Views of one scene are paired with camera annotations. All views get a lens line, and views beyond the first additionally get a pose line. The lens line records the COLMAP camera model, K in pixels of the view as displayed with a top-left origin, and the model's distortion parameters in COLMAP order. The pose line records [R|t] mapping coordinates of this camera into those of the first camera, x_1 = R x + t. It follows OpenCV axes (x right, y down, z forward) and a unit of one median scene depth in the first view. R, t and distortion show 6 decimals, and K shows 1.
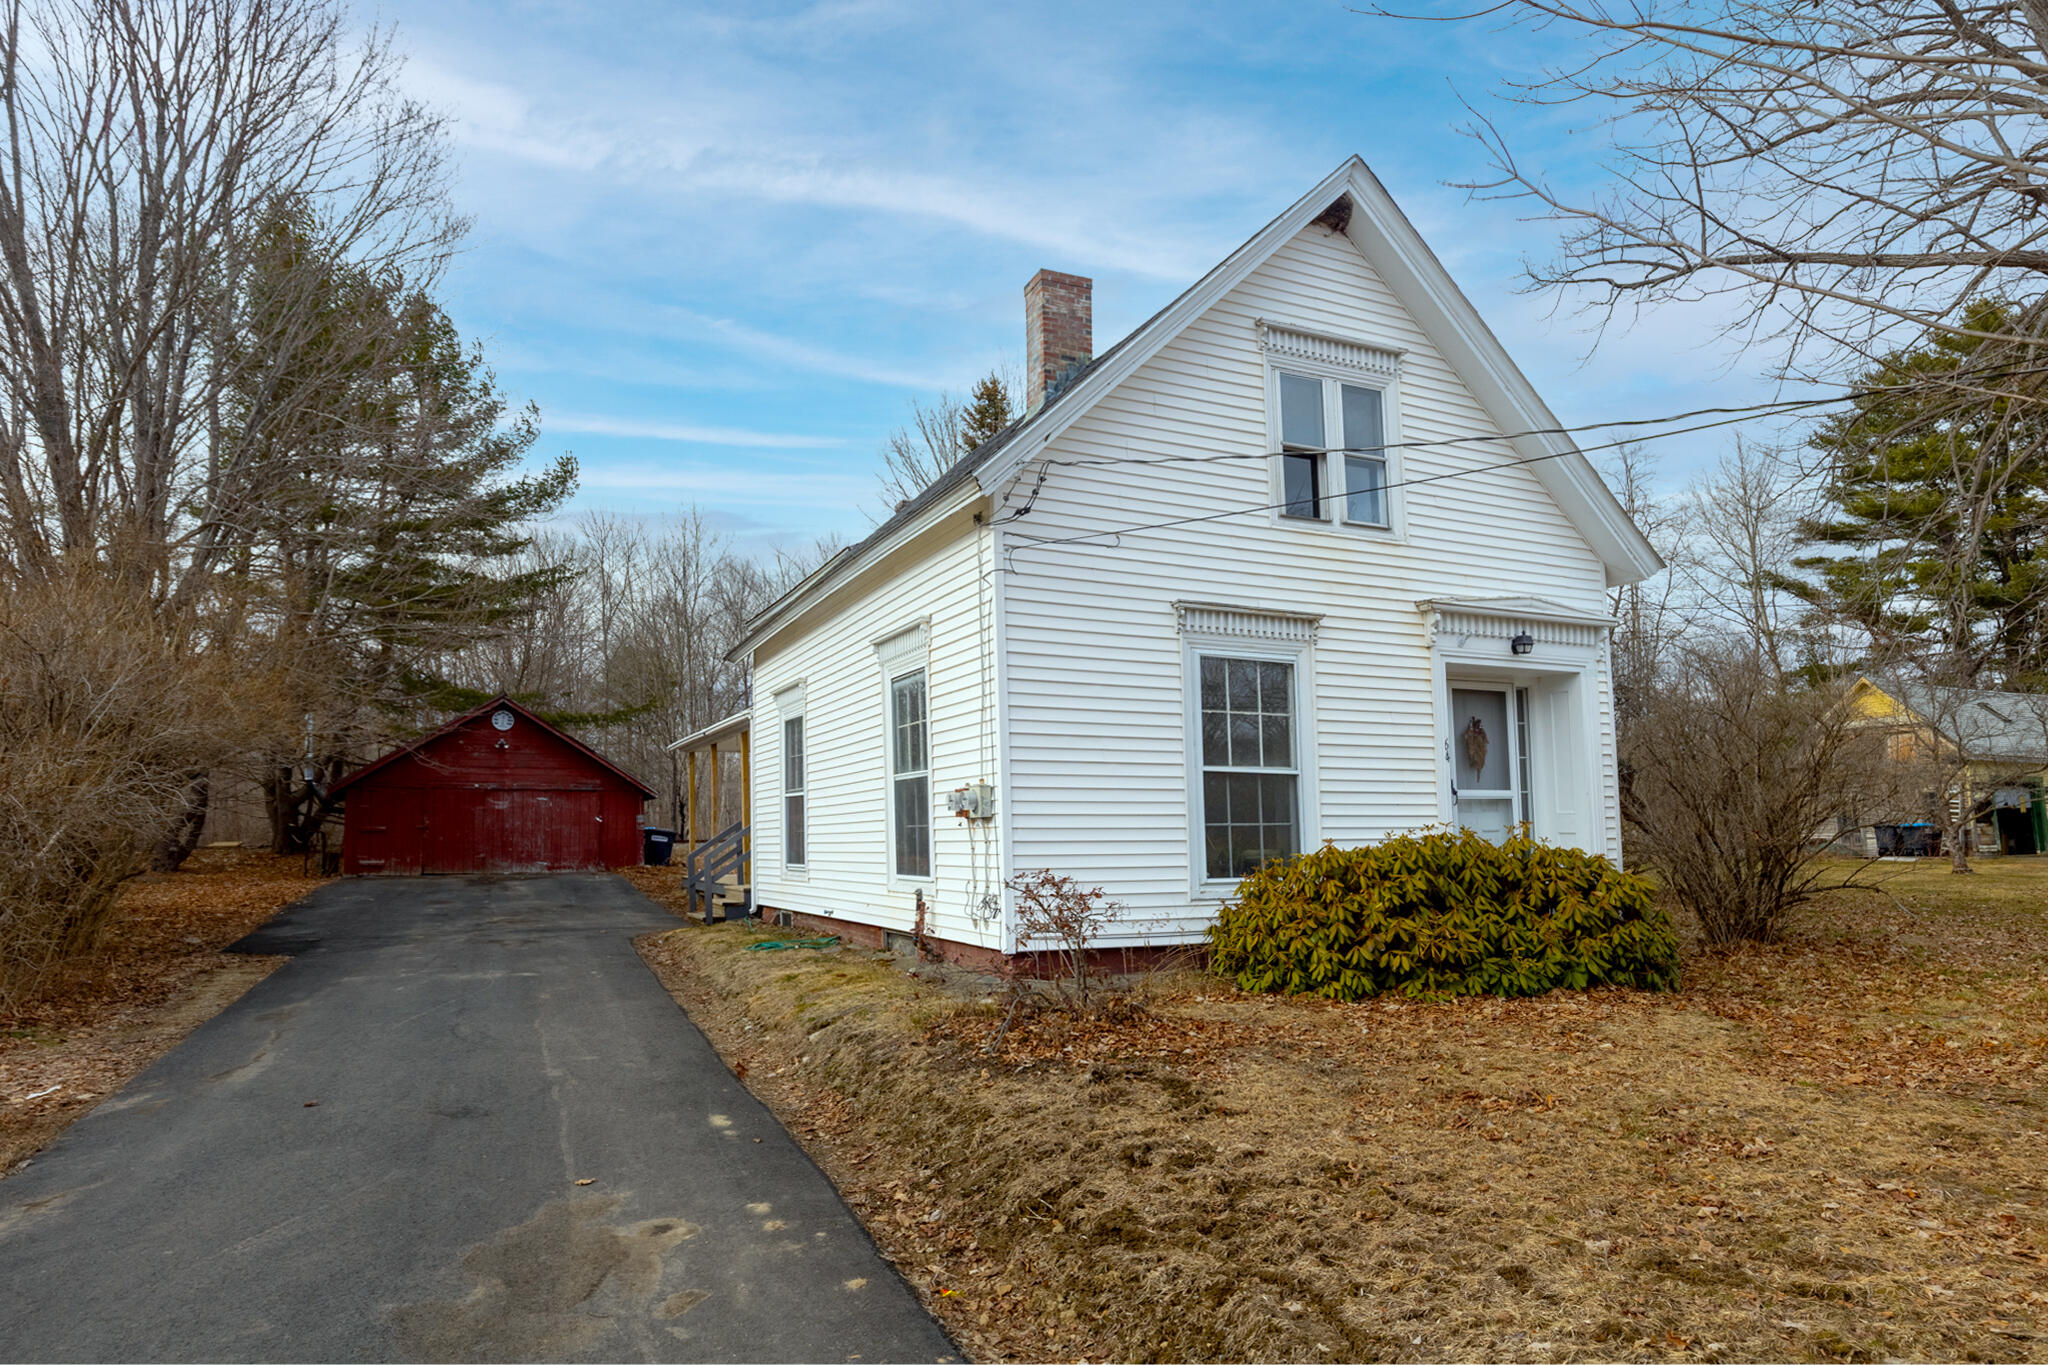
lens RADIAL K [[1119.4, 0, 1012.7], [0, 1119.4, 748.5], [0, 0, 1]] dist [0.013713, -0.000807]
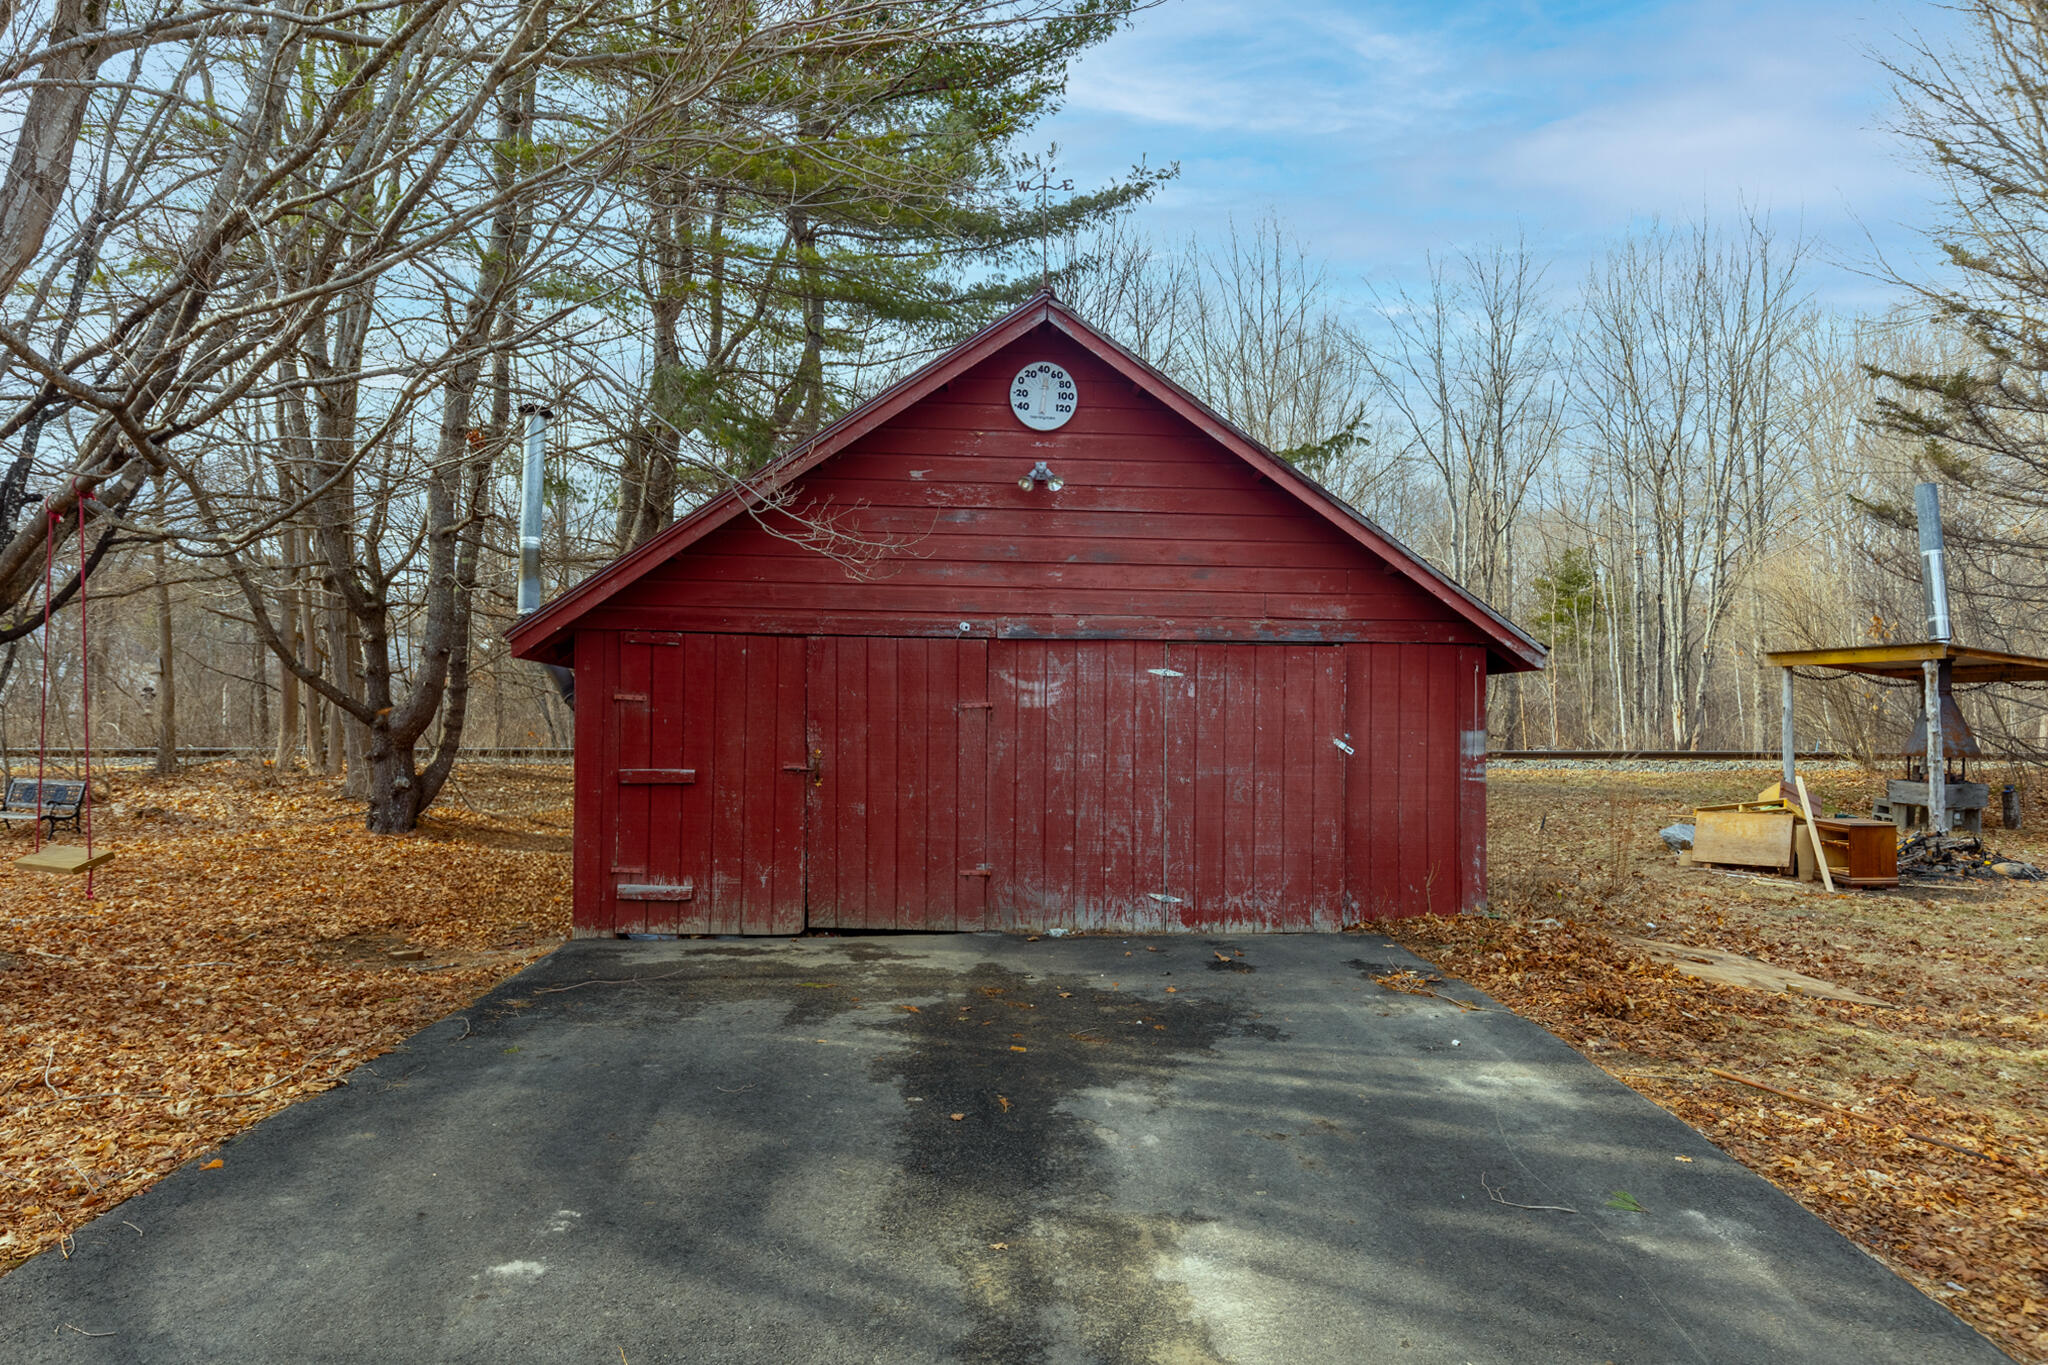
lens RADIAL K [[1294.2, 0, 941.5], [0, 1294.2, 707.0], [0, 0, 1]] dist [-0.001151, -0.002034]
pose [[0.894398, 0.008821, -0.447184, -0.839773], [0.021843, 0.997751, 0.063368, 0.081387], [0.446738, -0.066444, 0.892194, 1.770223]]
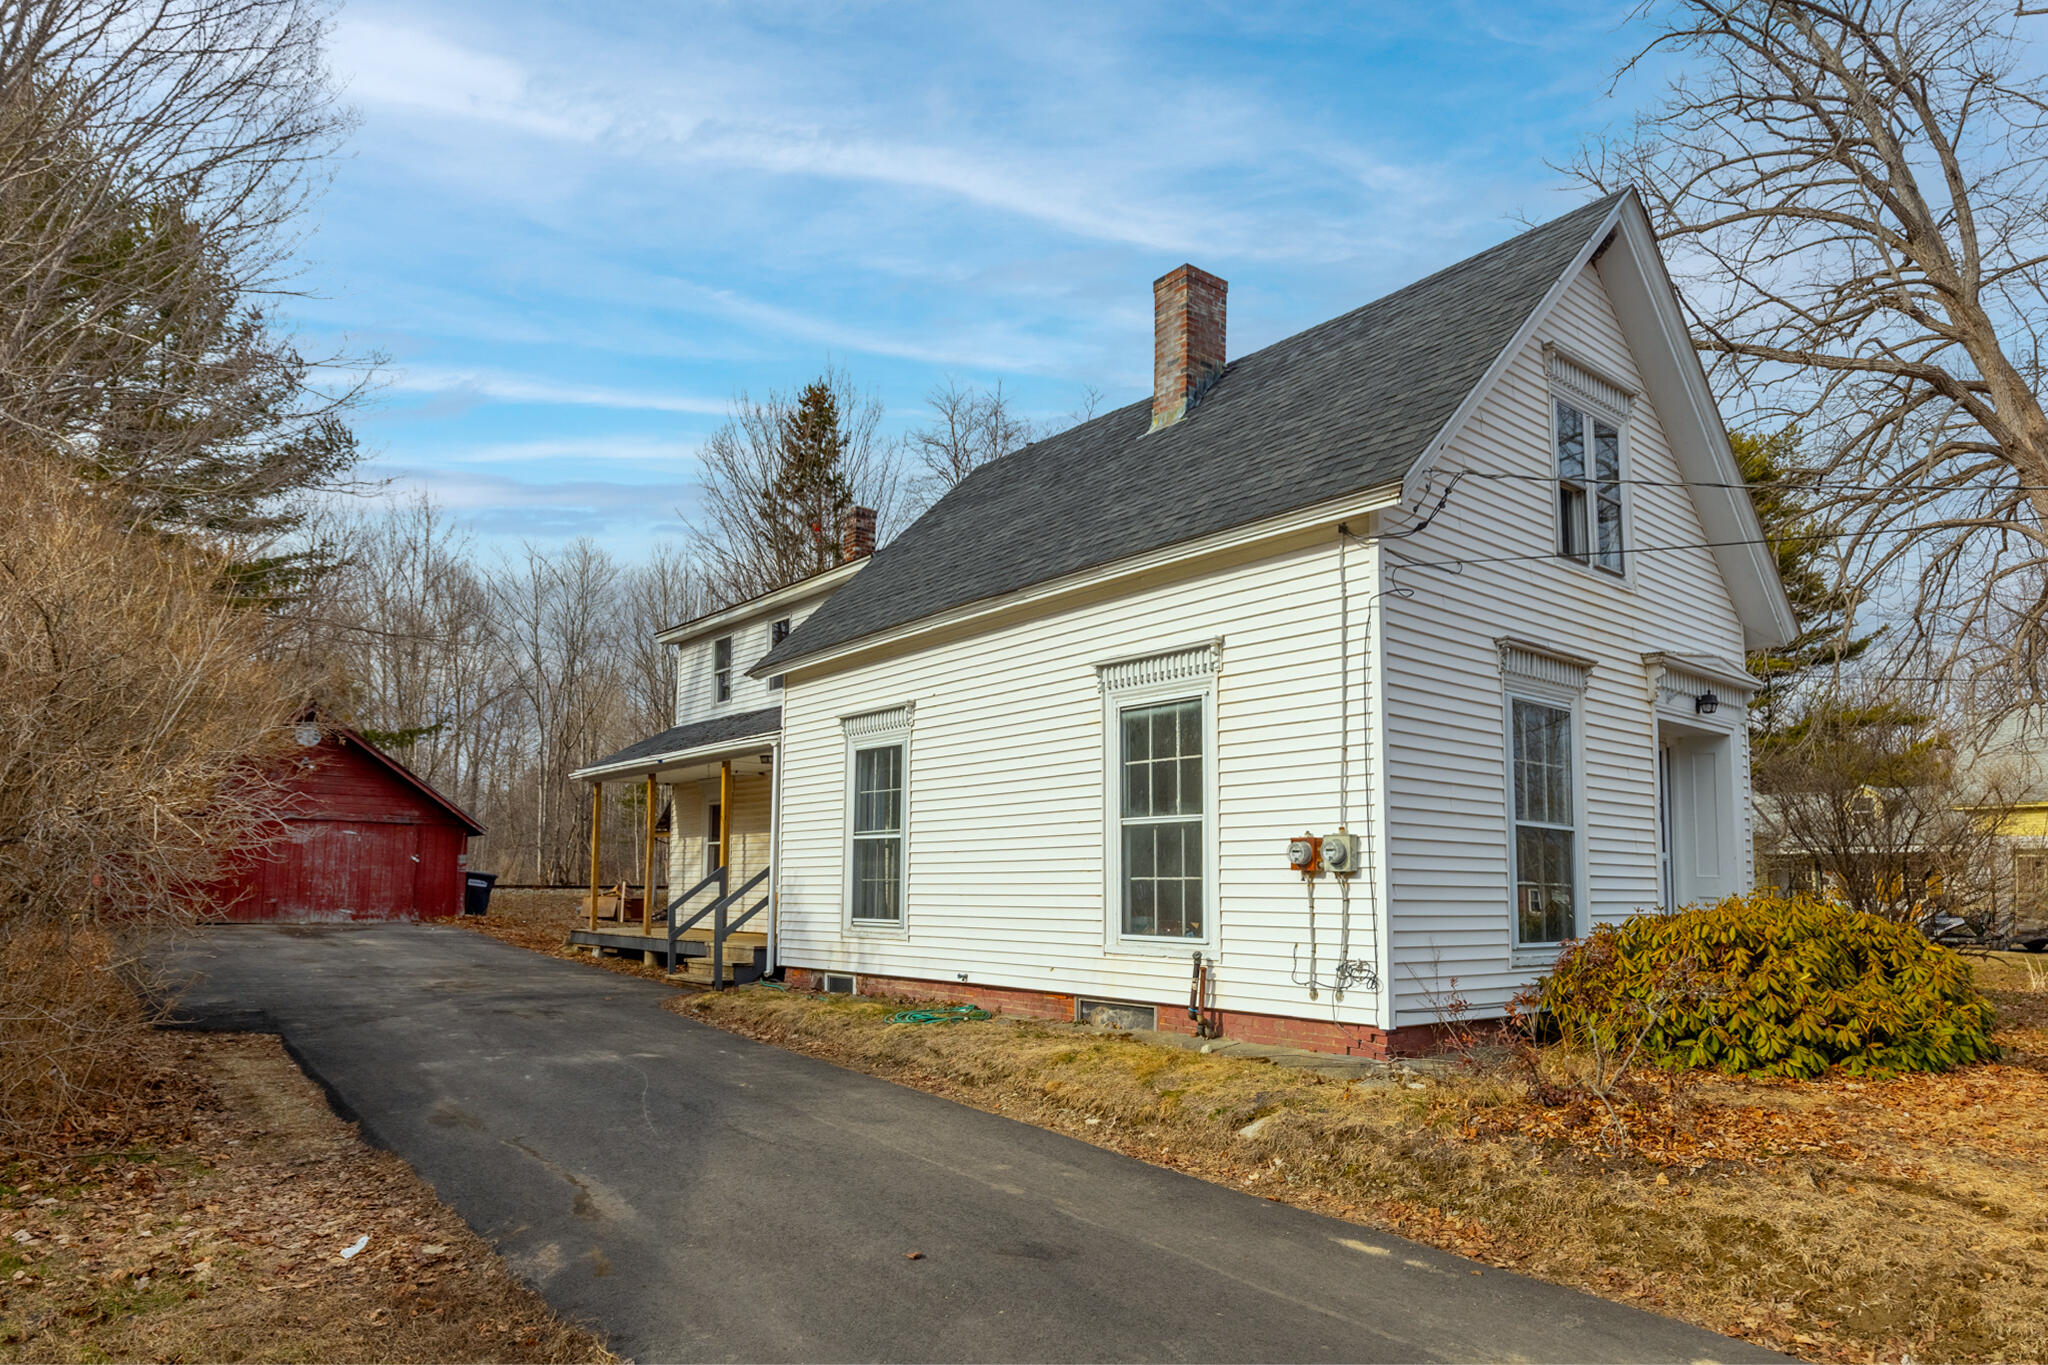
lens RADIAL K [[1206.3, 0, 973.4], [0, 1206.3, 764.2], [0, 0, 1]] dist [0.010191, 0.009164]
pose [[0.977072, 0.039131, 0.209284, -0.422649], [-0.034014, 0.999029, -0.027994, 0.011833], [-0.210176, 0.020234, 0.977454, 0.115164]]
